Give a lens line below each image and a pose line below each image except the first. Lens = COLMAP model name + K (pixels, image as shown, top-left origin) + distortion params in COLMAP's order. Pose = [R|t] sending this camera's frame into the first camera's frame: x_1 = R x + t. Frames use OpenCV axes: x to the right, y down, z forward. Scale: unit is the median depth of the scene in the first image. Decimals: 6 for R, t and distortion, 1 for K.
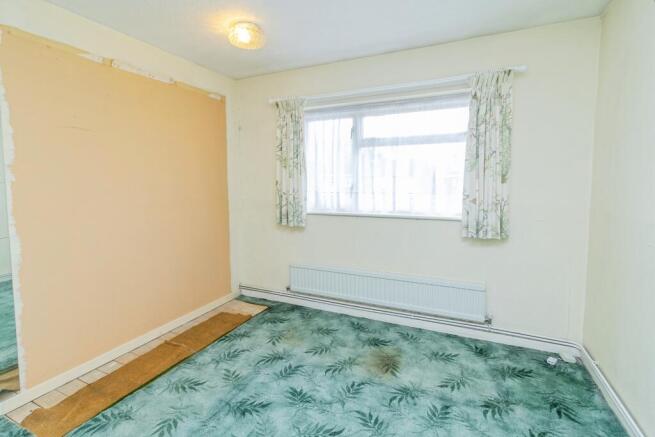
lens RADIAL K [[311.5, 0, 326.1], [0, 311.5, 203.8], [0, 0, 1]] dist [-0.000905, 0.000048]
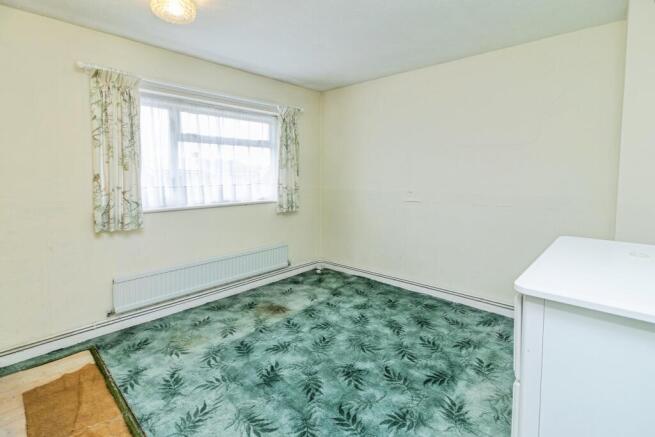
lens RADIAL K [[311.5, 0, 326.1], [0, 311.5, 203.8], [0, 0, 1]] dist [-0.000905, 0.000048]
pose [[0.309789, -0.083890, 0.947097, -0.795403], [0.071750, 0.995322, 0.064693, -0.013905], [-0.948094, 0.047913, 0.314359, 0.278164]]
